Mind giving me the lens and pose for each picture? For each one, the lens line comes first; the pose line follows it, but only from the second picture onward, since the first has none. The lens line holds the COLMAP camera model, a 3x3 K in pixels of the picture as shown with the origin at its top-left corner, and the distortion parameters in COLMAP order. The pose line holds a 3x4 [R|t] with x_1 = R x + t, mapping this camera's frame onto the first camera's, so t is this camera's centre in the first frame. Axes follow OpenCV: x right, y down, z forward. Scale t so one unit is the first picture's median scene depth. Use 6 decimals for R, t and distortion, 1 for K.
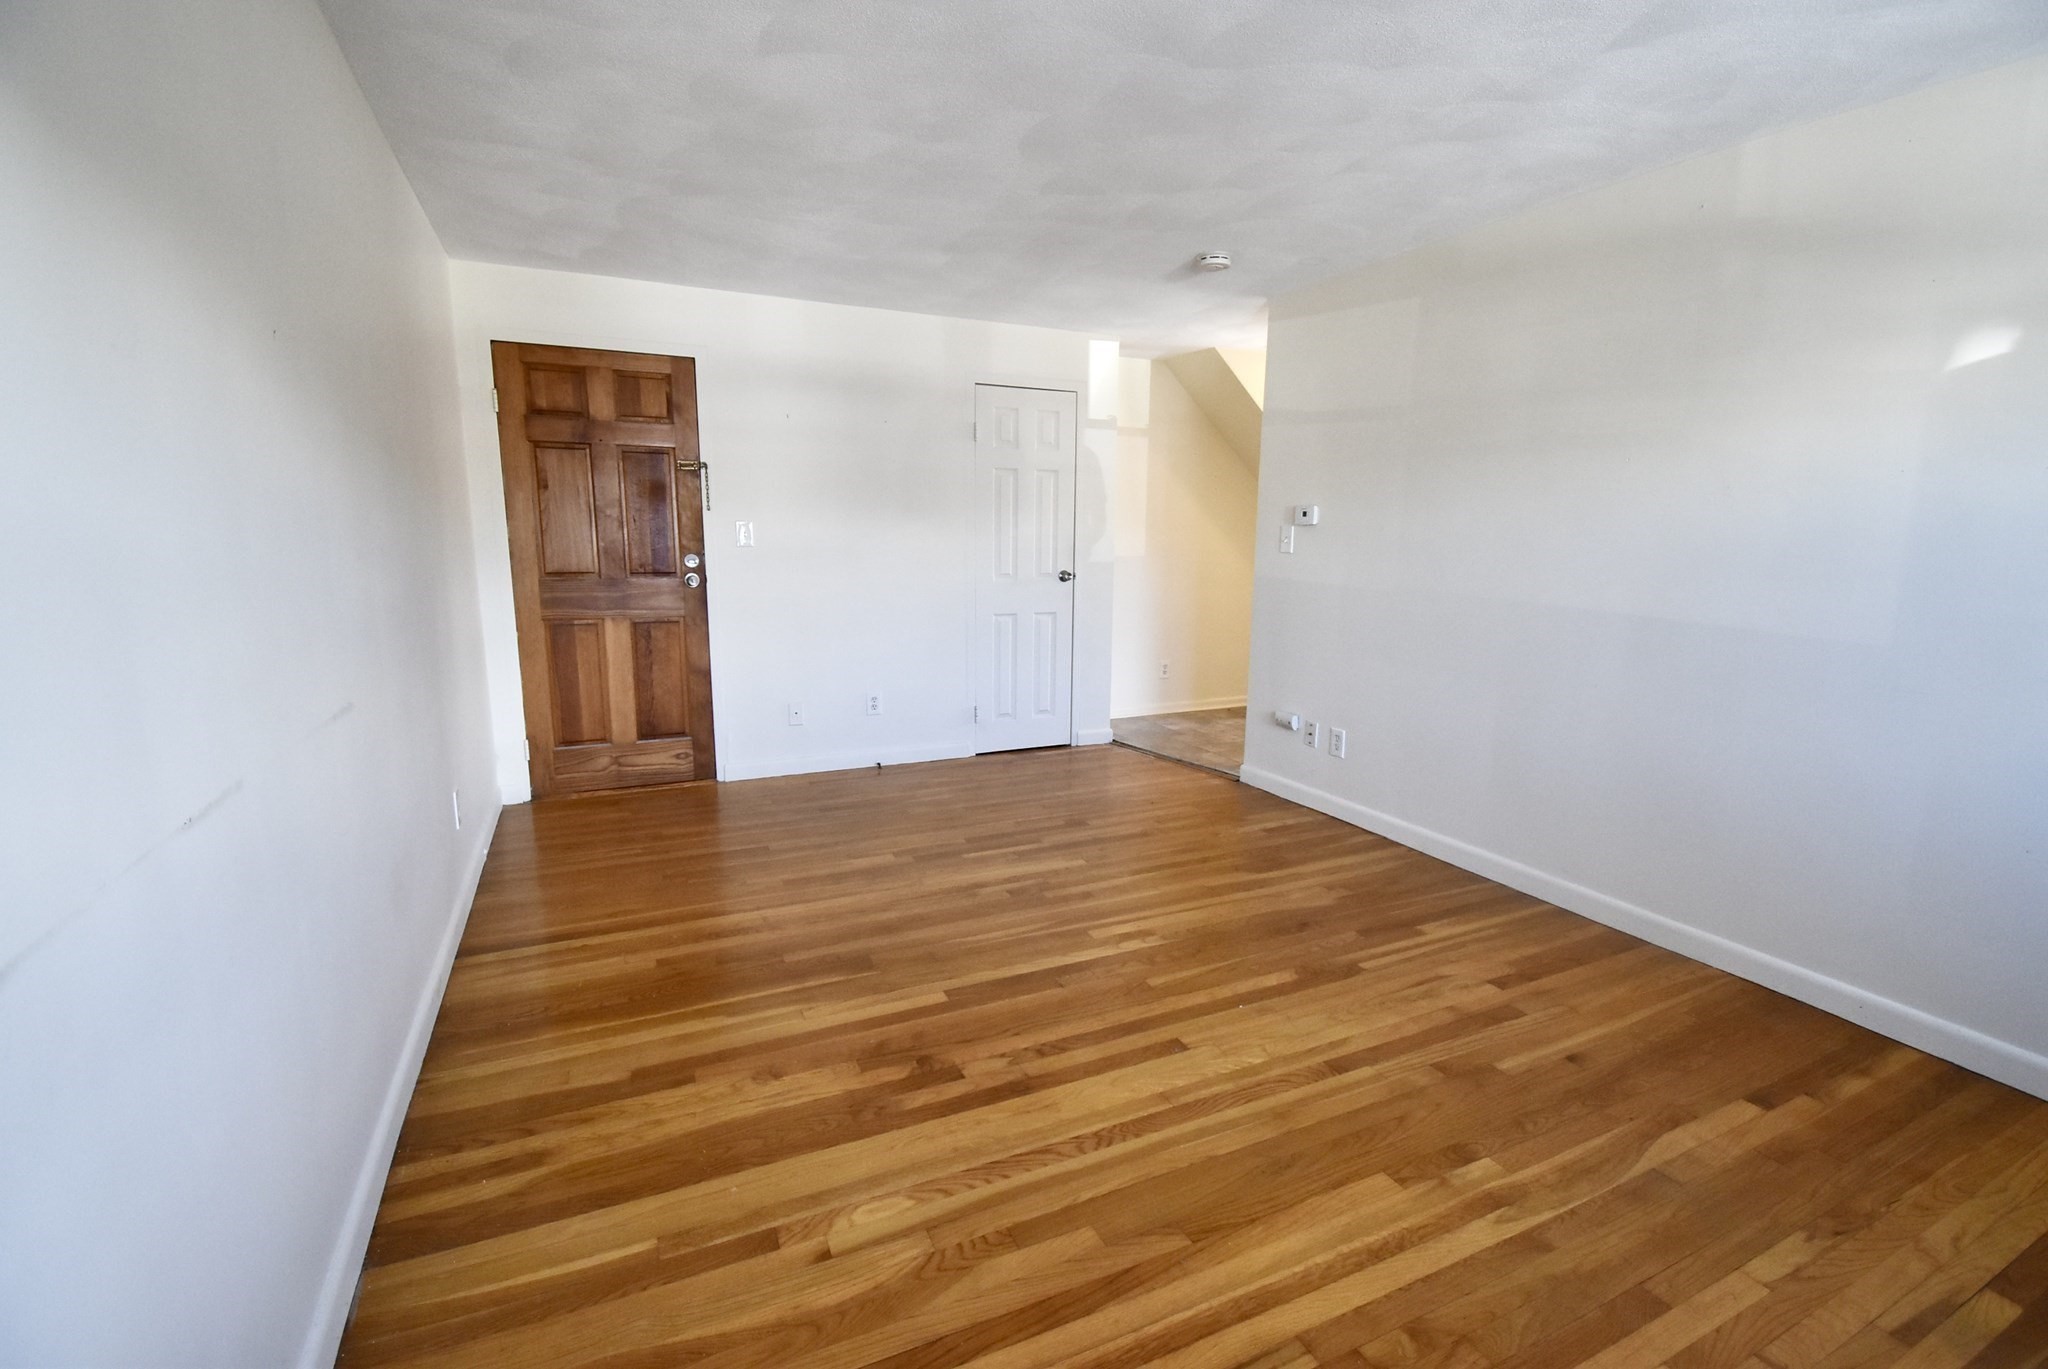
lens RADIAL K [[909.6, 0, 1025.5], [0, 909.6, 697.0], [0, 0, 1]] dist [0.014360, -0.023682]
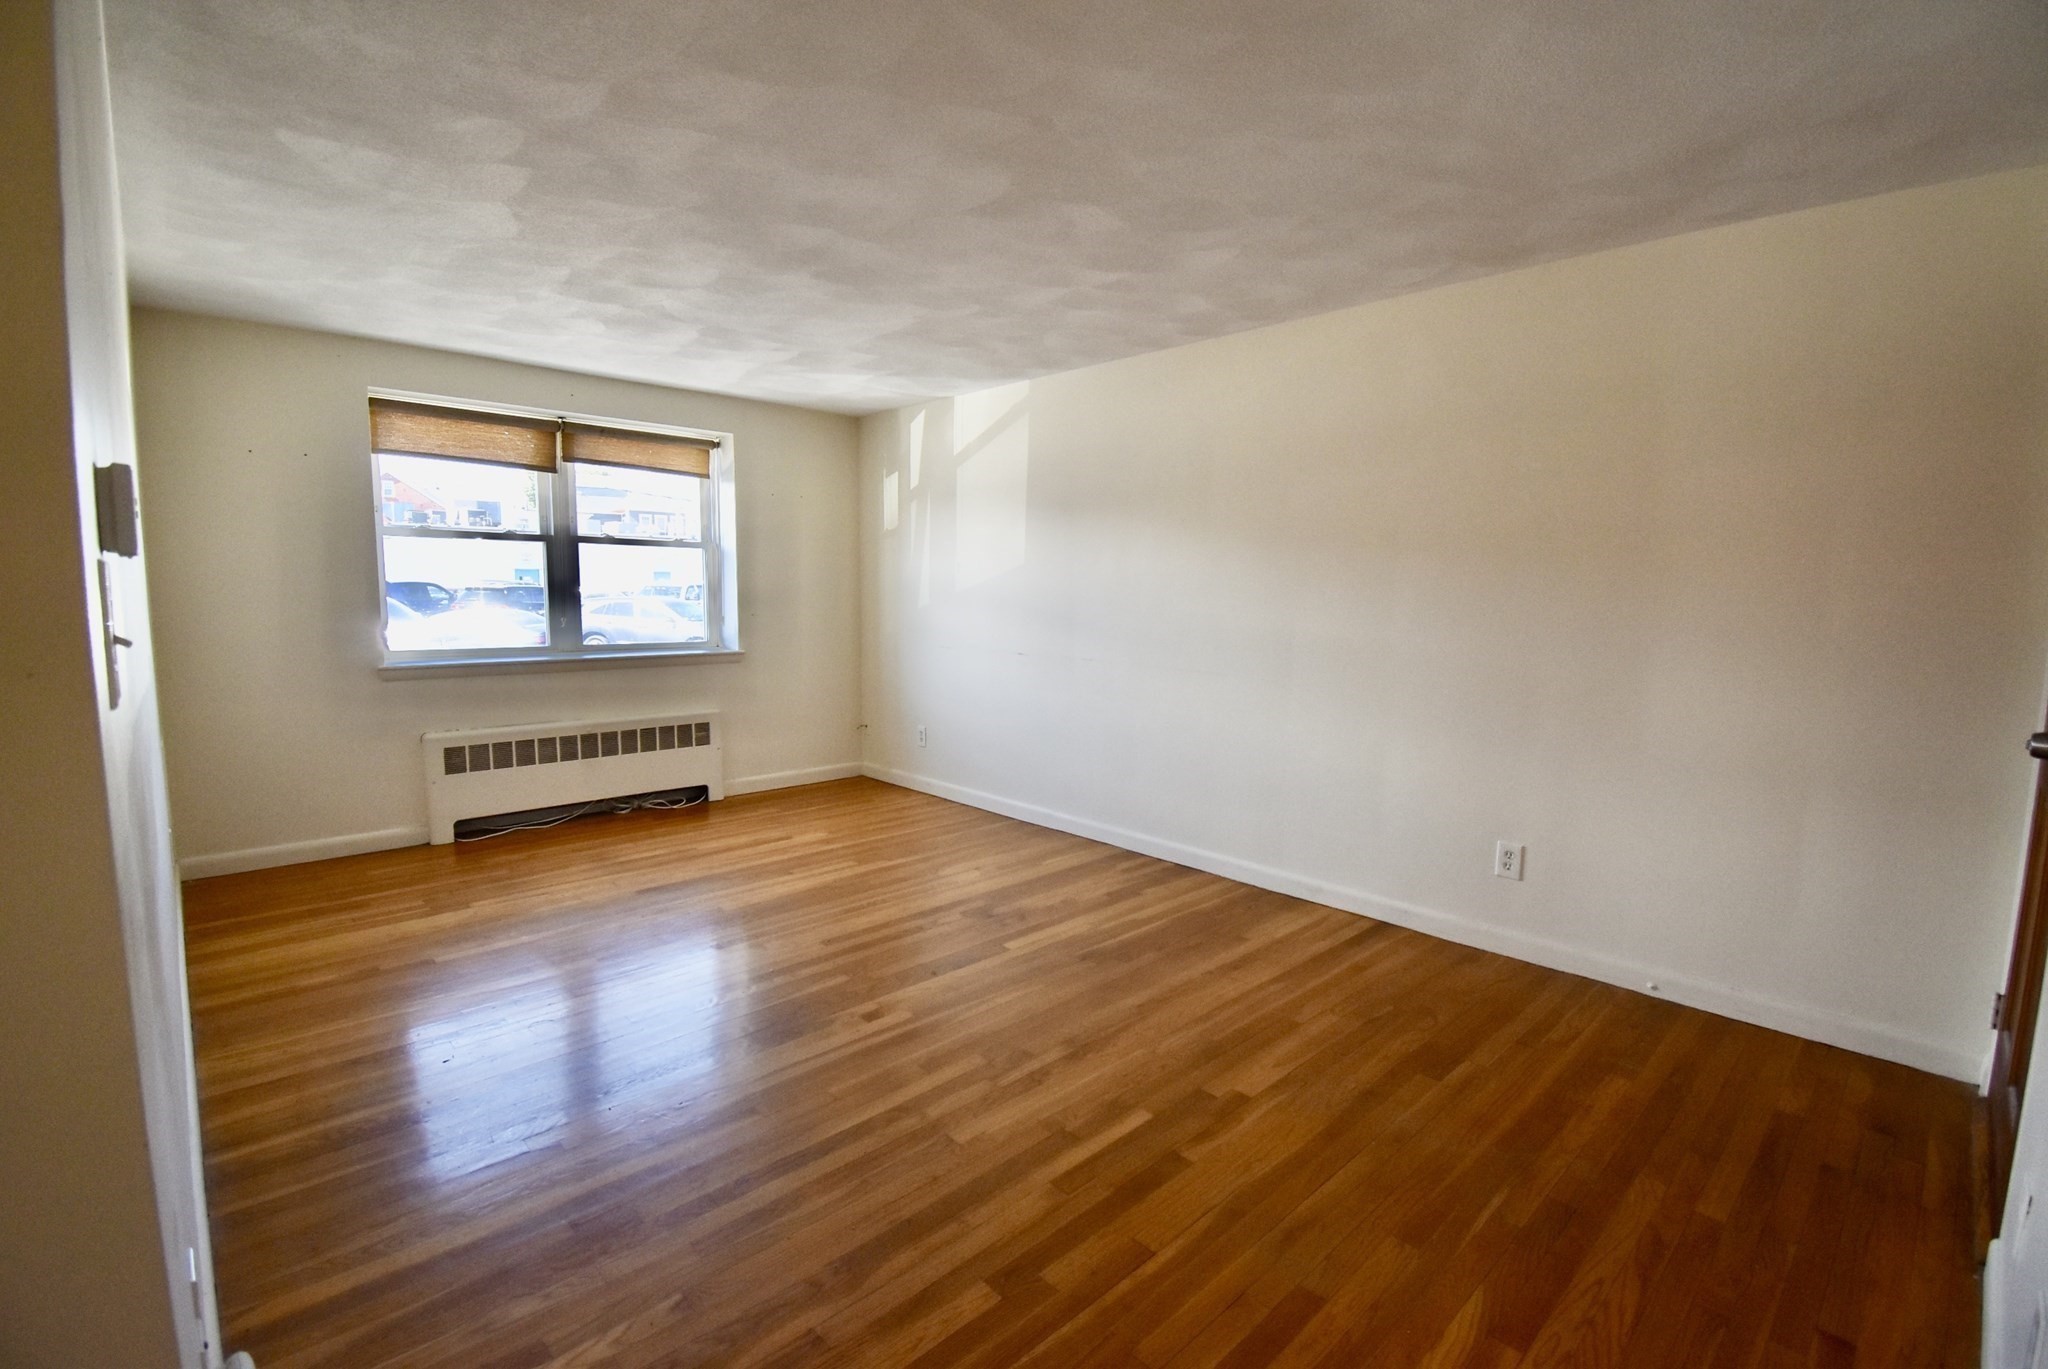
lens RADIAL K [[909.6, 0, 1025.5], [0, 909.6, 697.0], [0, 0, 1]] dist [0.014360, -0.023682]
pose [[-0.949897, 0.014262, -0.312237, 0.297077], [-0.078689, 0.955872, 0.283049, -0.395164], [0.302495, 0.293437, -0.906858, 2.181594]]
